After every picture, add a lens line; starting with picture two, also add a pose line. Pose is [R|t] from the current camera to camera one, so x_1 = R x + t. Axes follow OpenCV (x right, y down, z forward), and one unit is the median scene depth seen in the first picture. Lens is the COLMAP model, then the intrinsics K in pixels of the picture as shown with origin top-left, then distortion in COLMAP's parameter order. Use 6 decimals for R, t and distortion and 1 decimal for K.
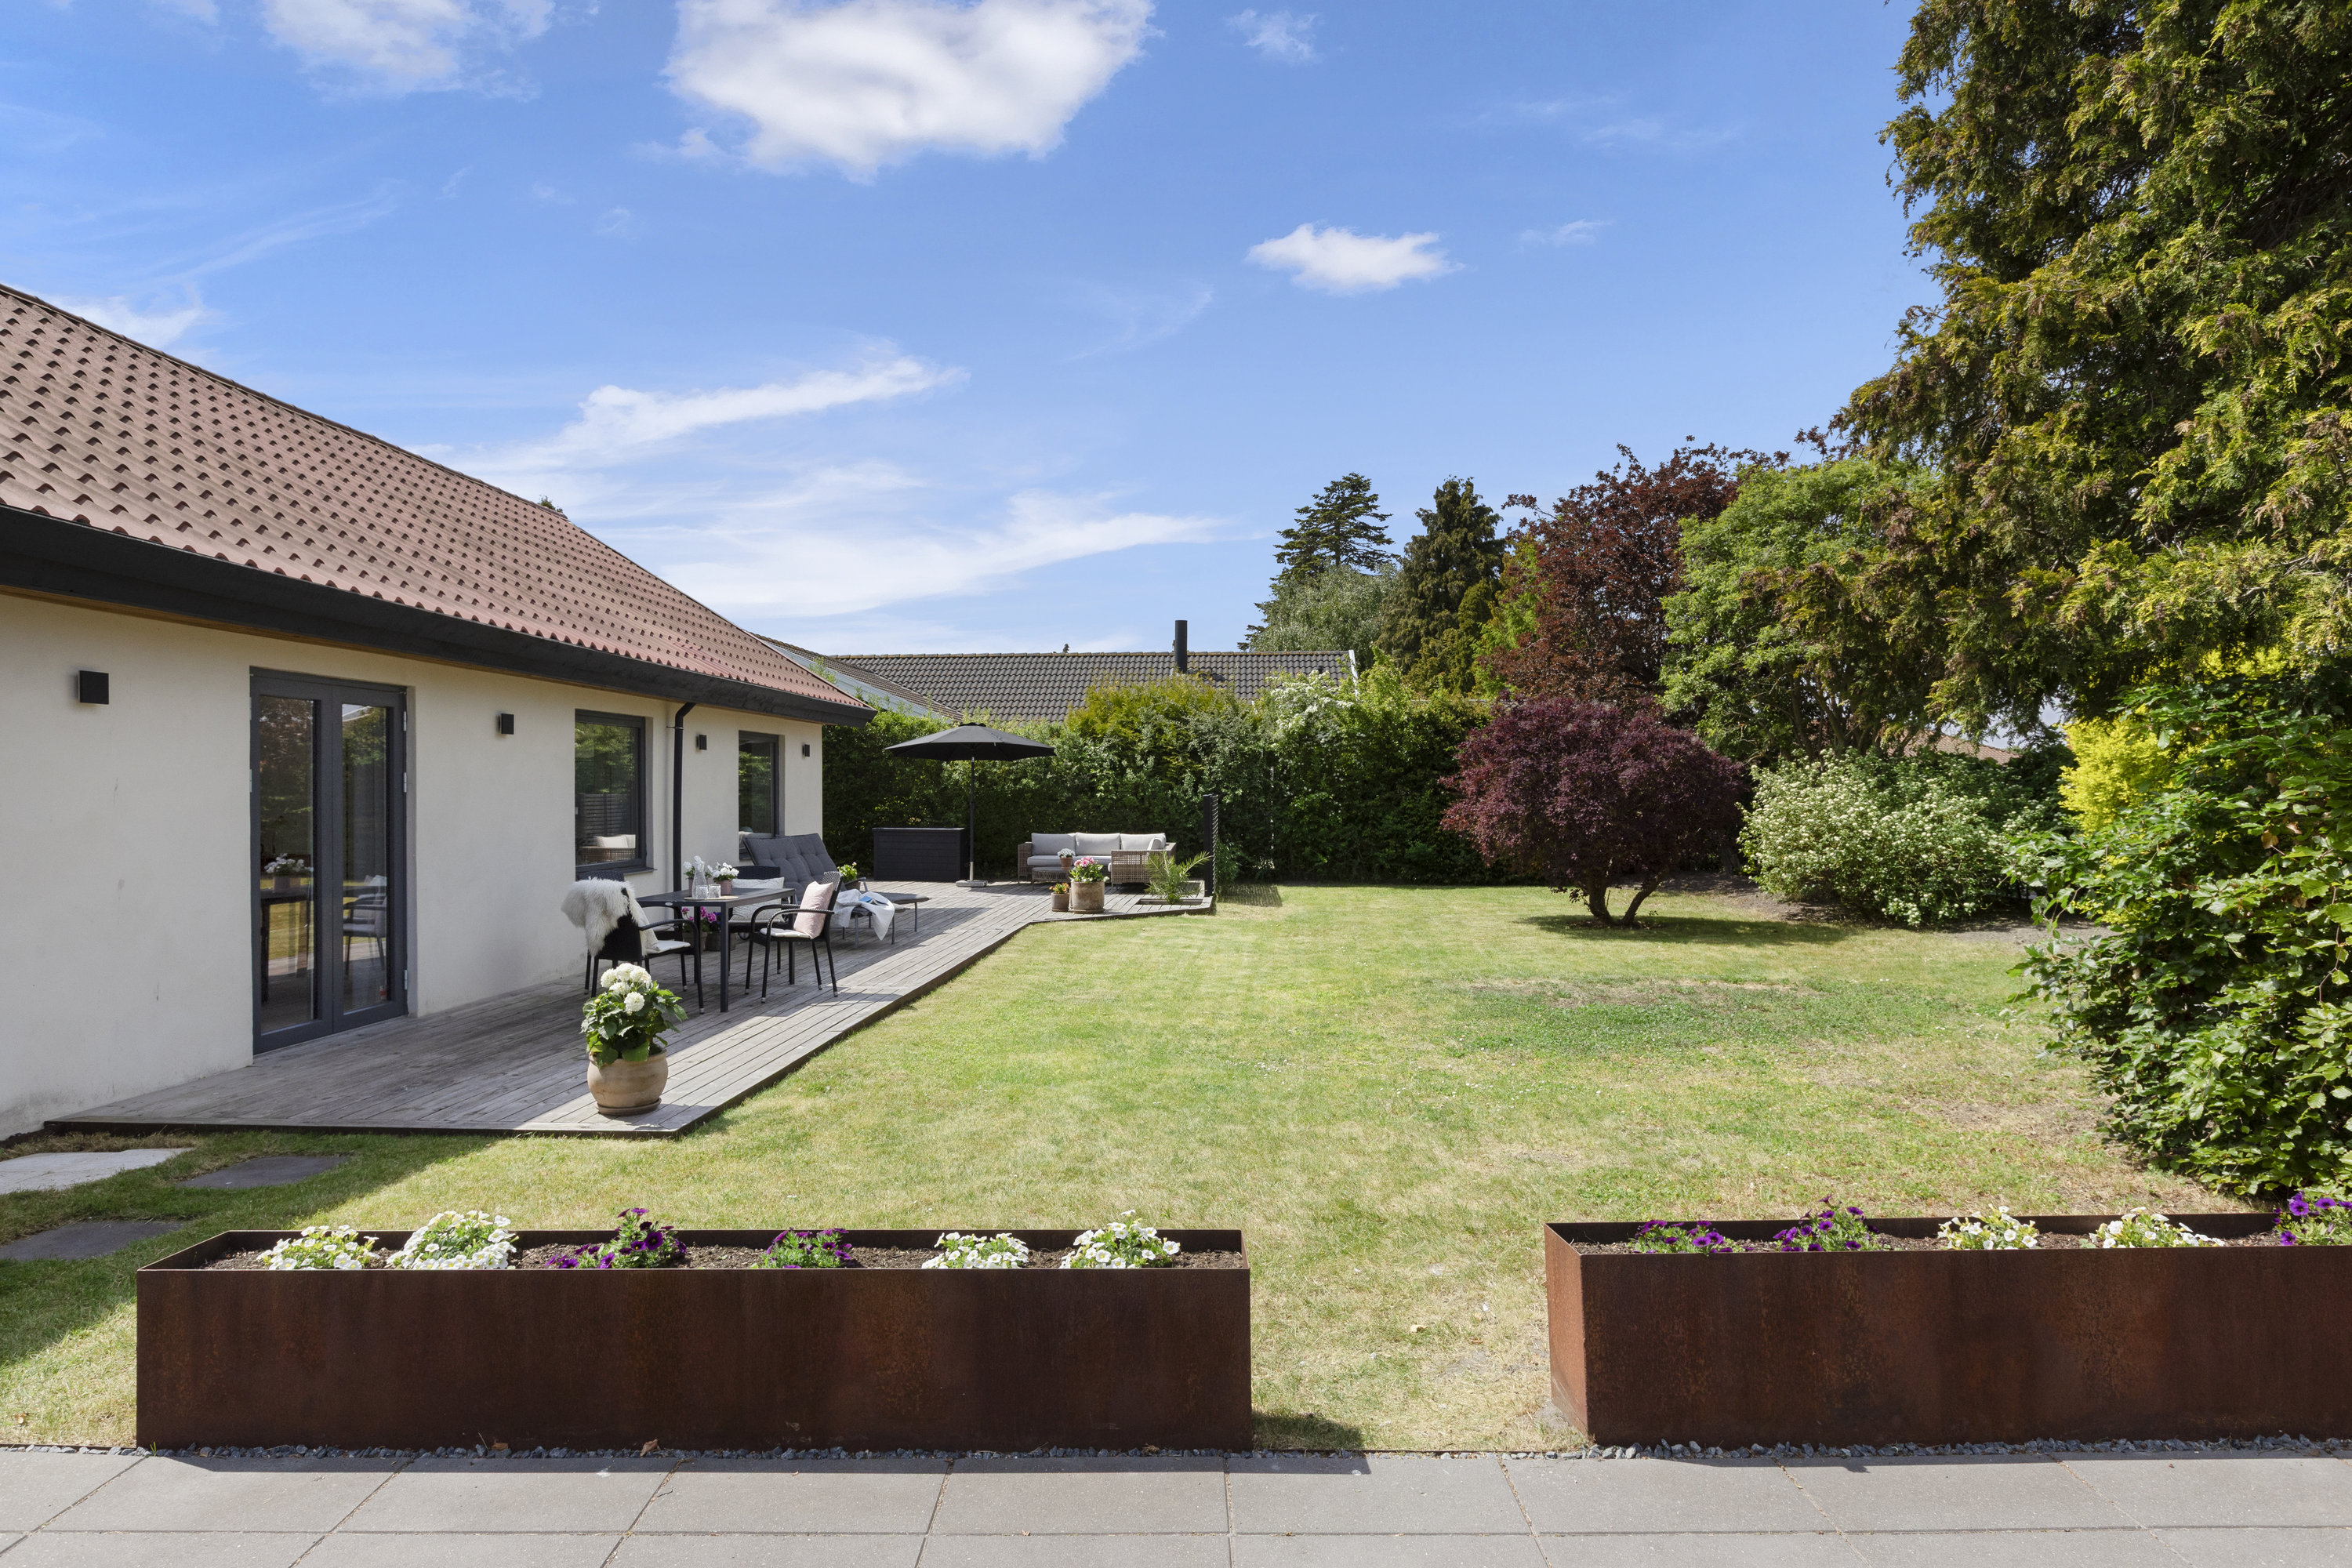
lens RADIAL K [[1375.1, 0, 1179.1], [0, 1375.1, 784.9], [0, 0, 1]] dist [-0.006324, -0.000256]
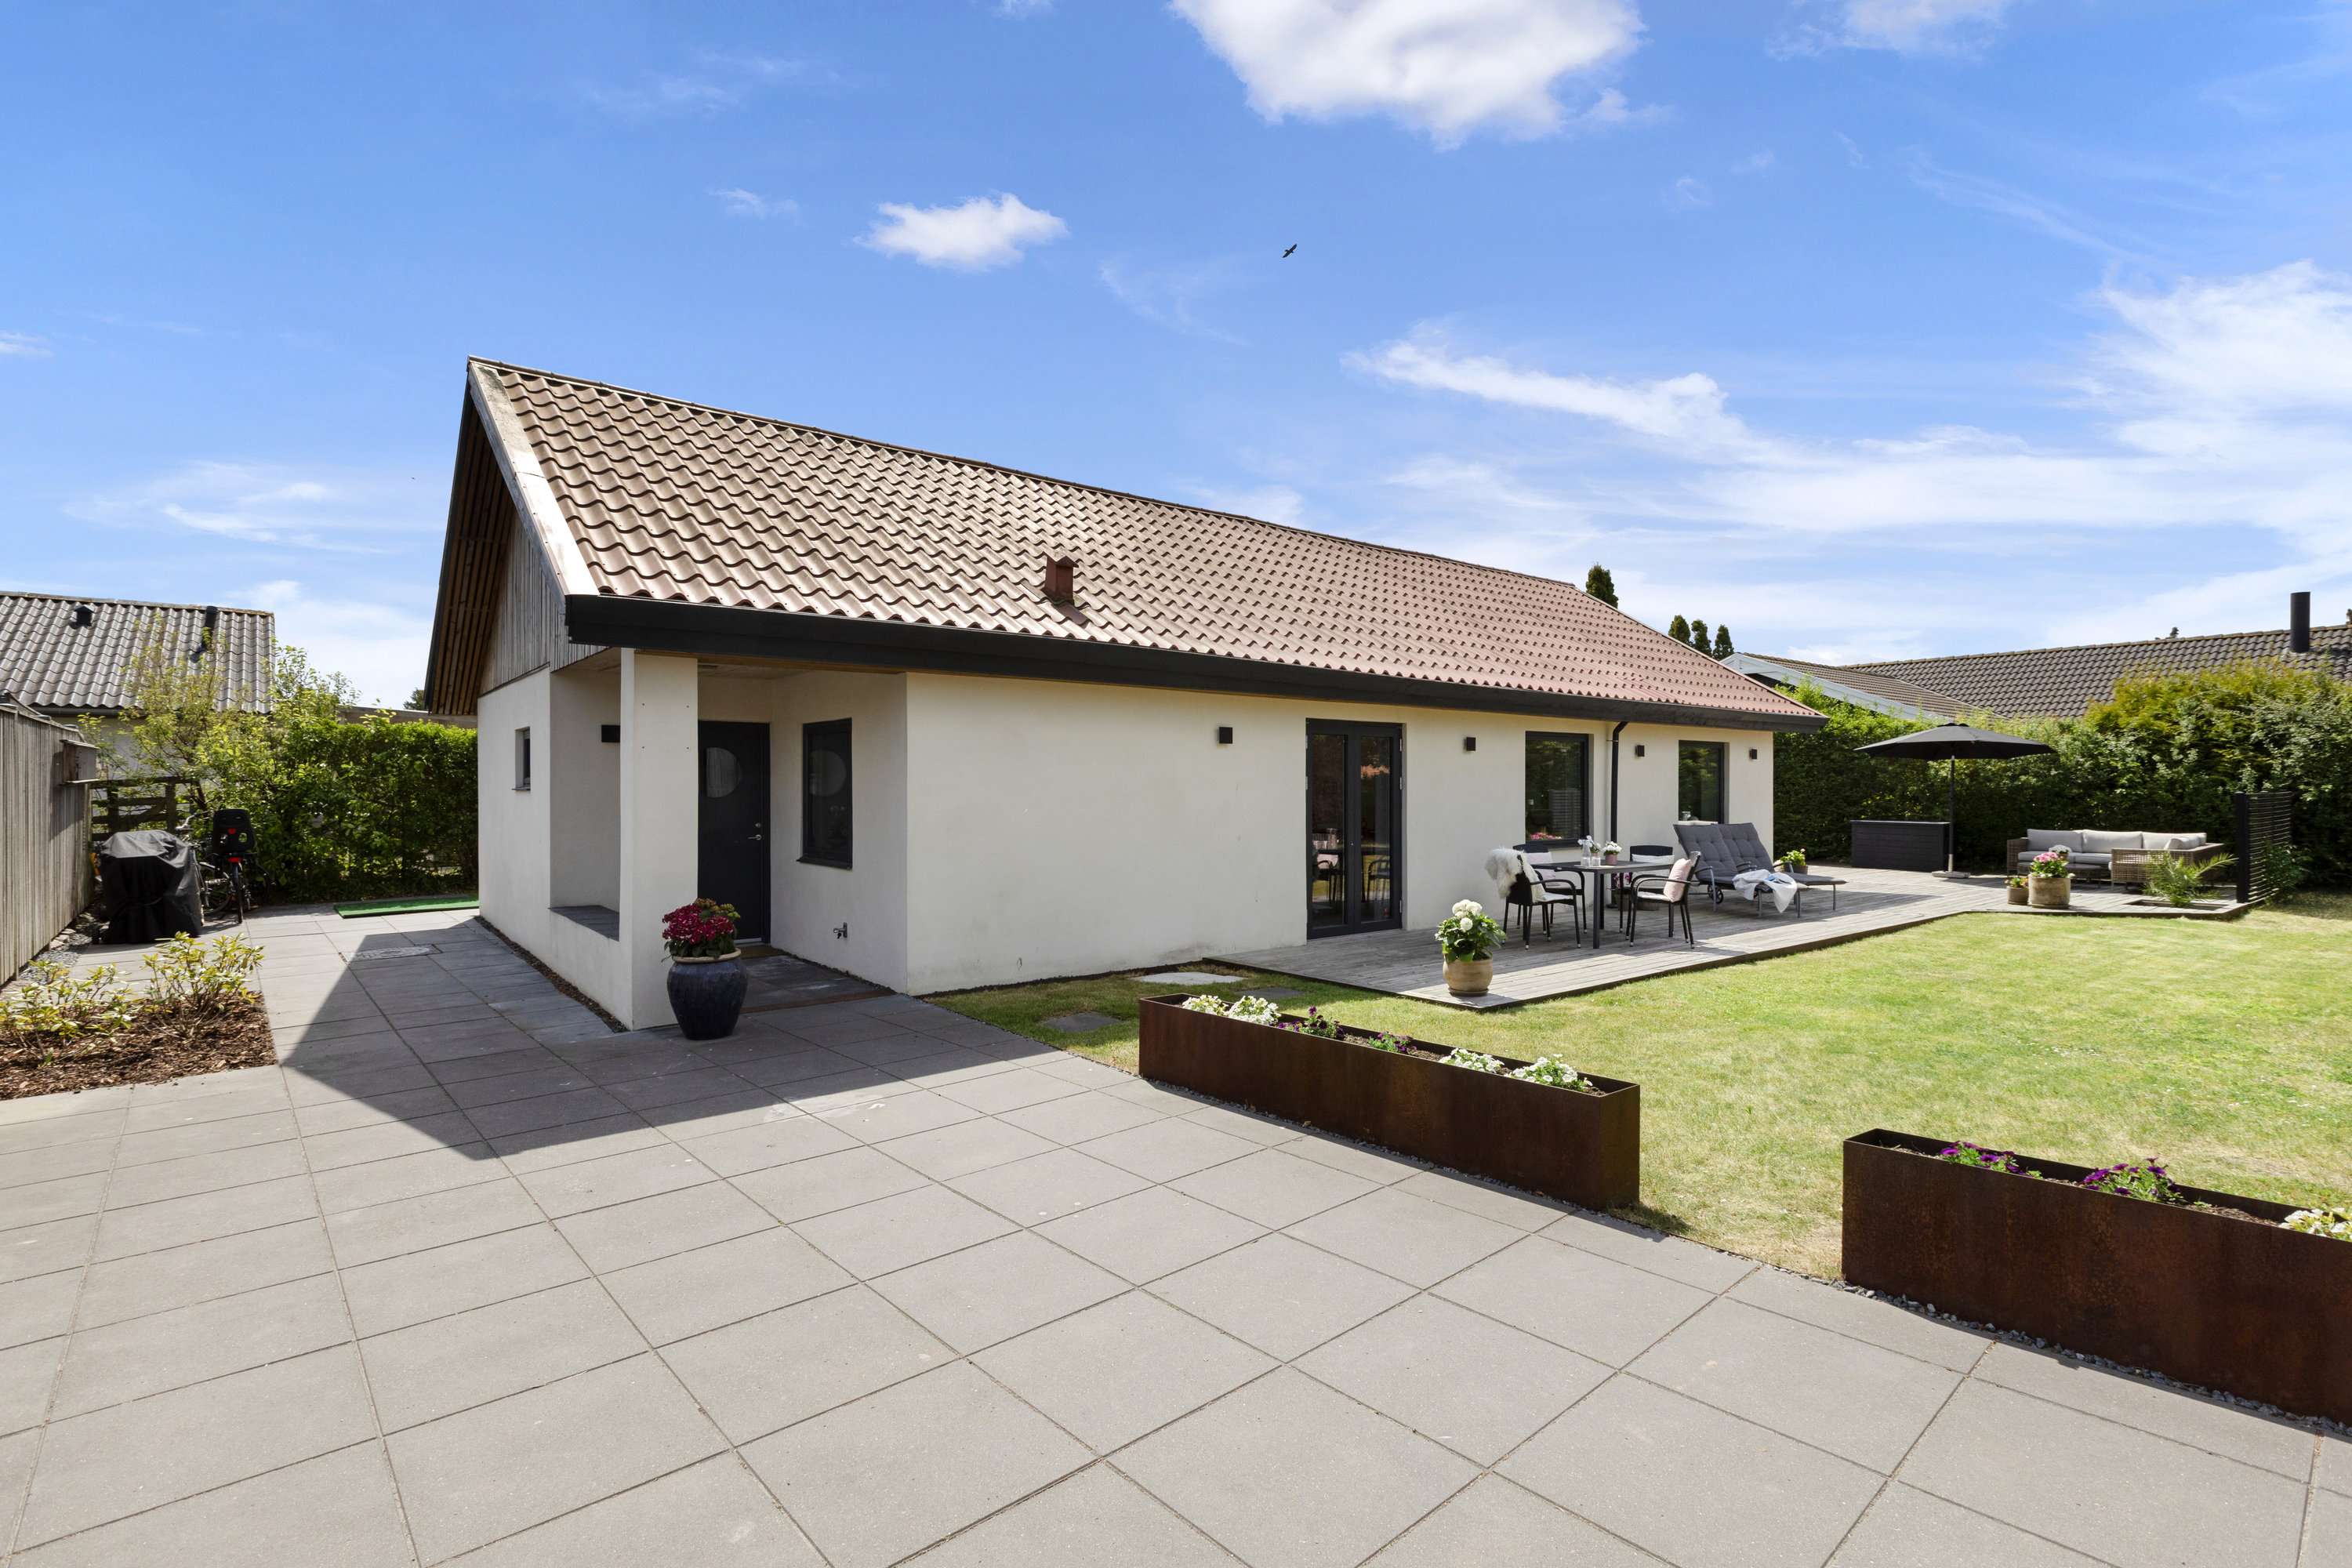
lens RADIAL K [[1130.6, 0, 1163.6], [0, 1130.6, 794.8], [0, 0, 1]] dist [0.001828, -0.000473]
pose [[0.662410, 0.004962, -0.749125, 0.214872], [0.004187, 0.999938, 0.010326, -0.002965], [0.749130, -0.009977, 0.662348, -0.071447]]
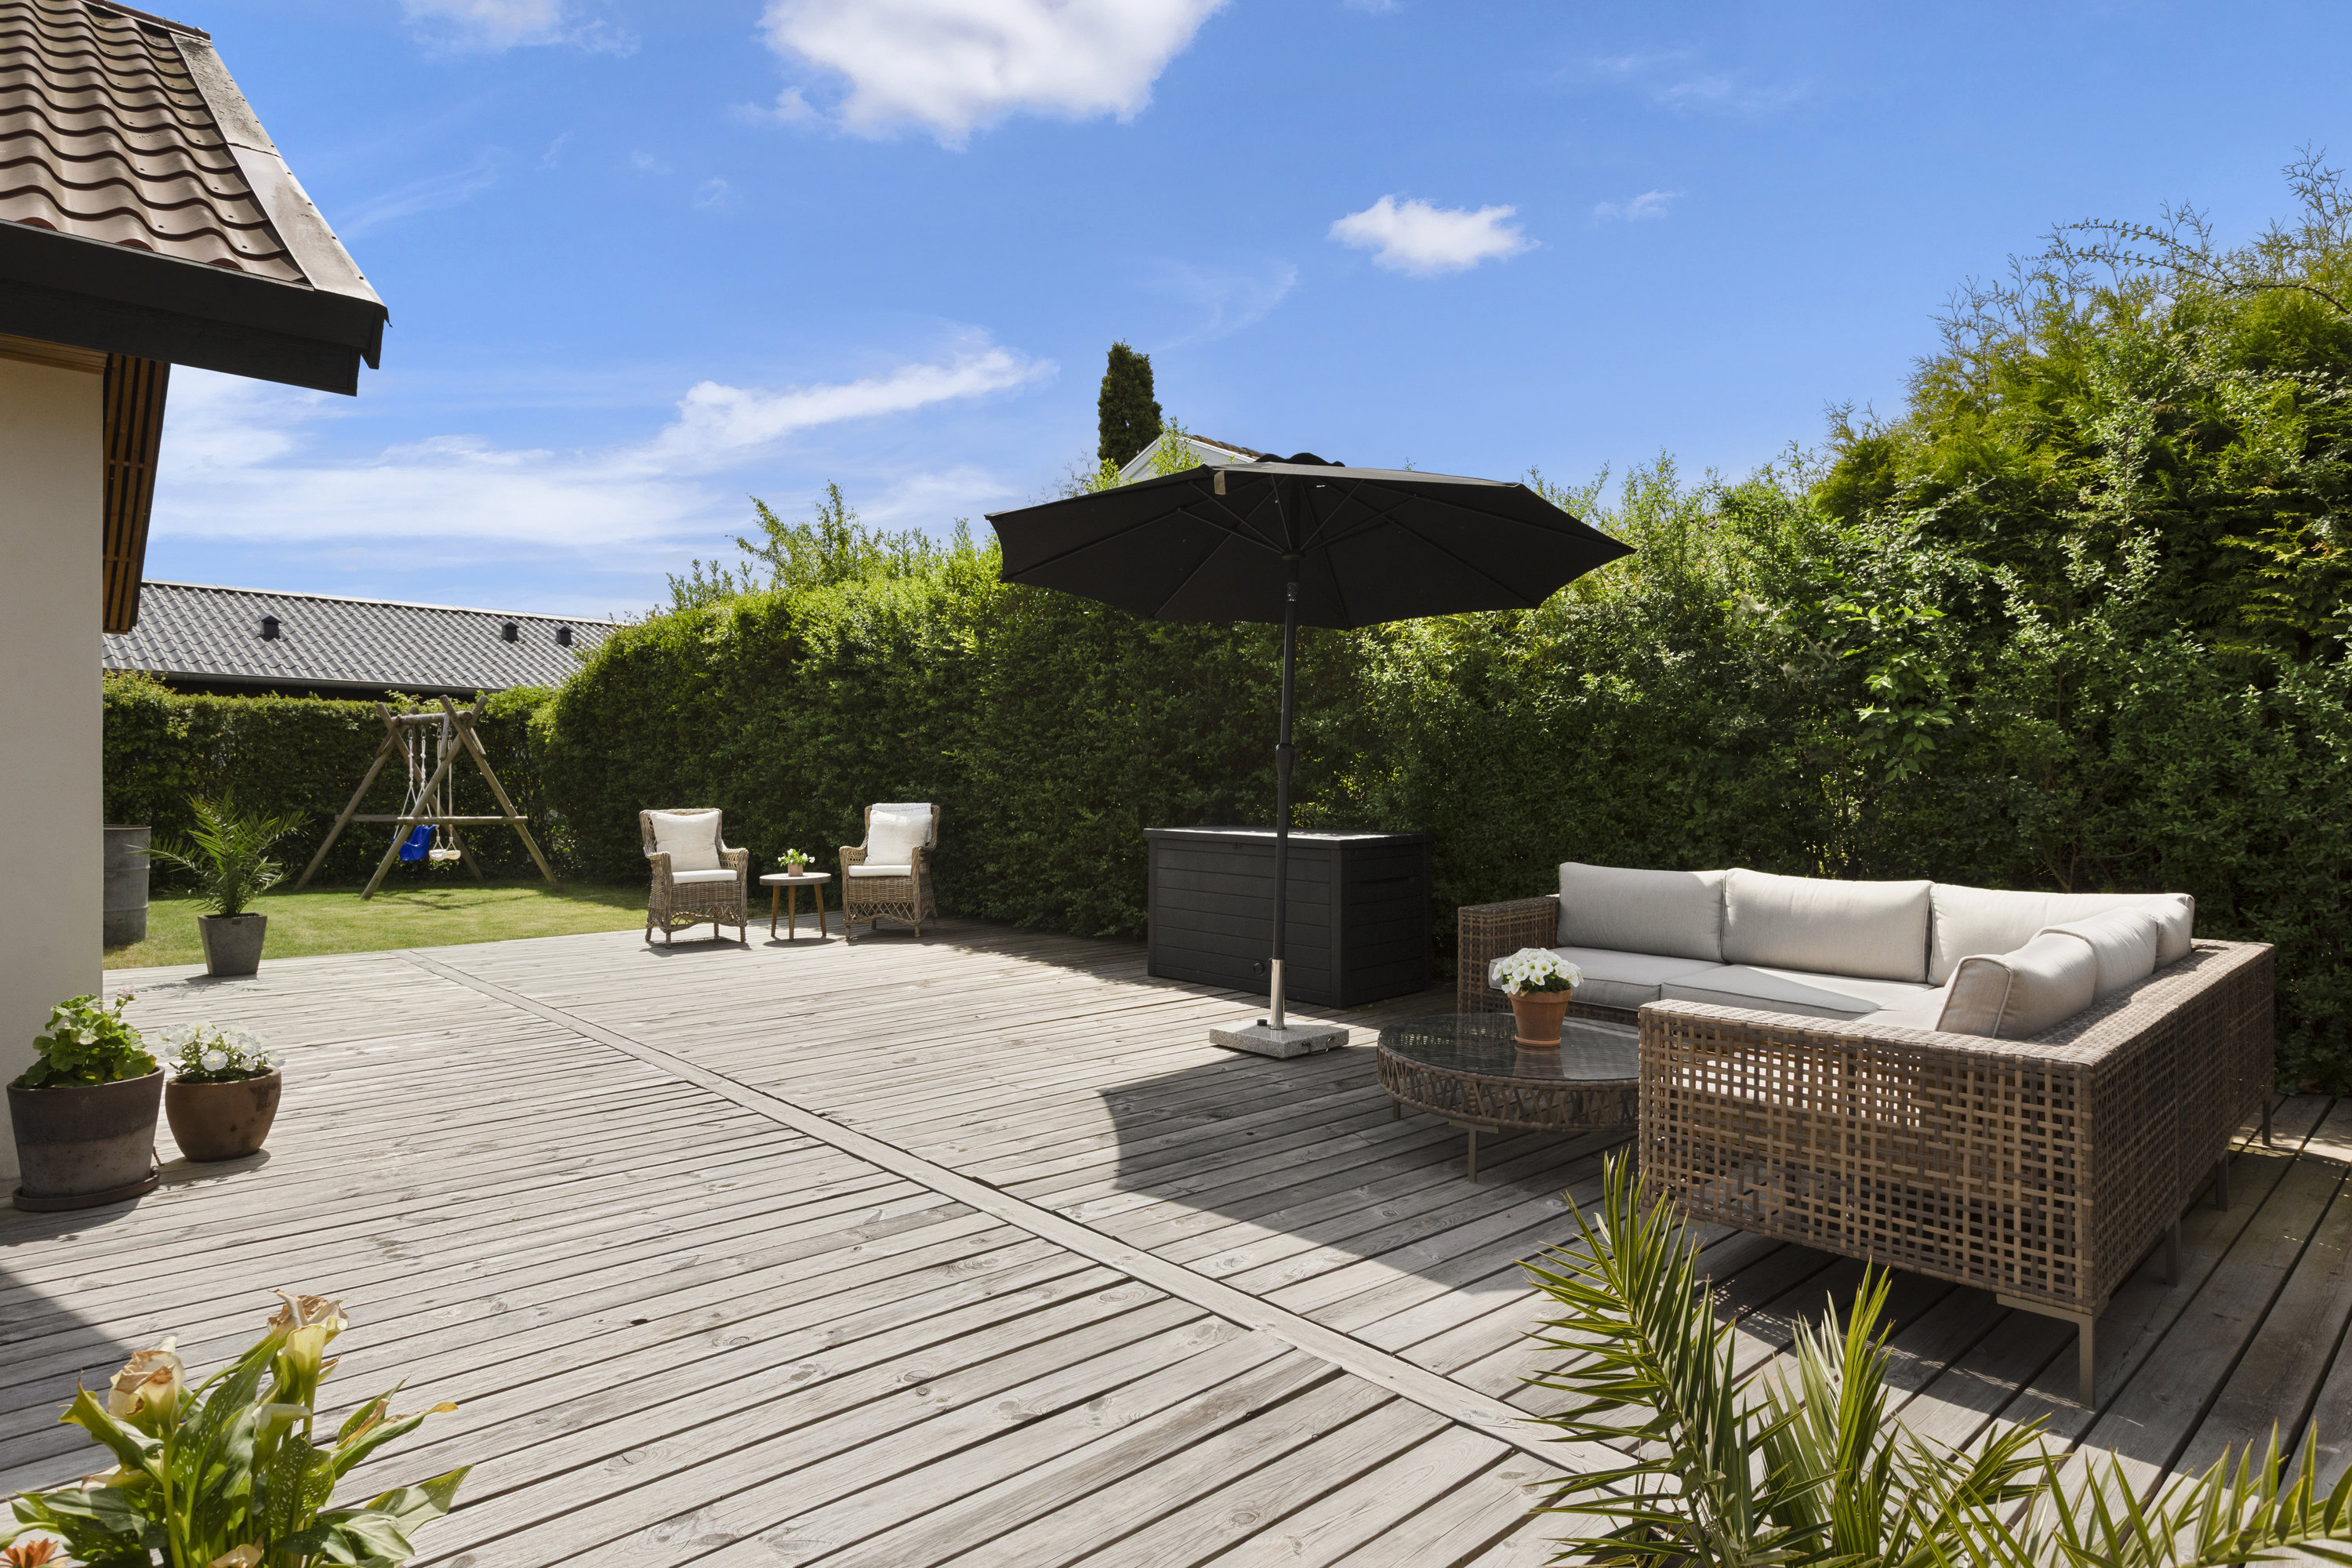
lens RADIAL K [[1273.1, 0, 1171.8], [0, 1273.1, 790.9], [0, 0, 1]] dist [0.001946, 0.001157]
pose [[0.697478, 0.006575, -0.716576, 0.041965], [0.002624, 0.999928, 0.011729, 0.040301], [0.716601, -0.010061, 0.697410, 1.729936]]
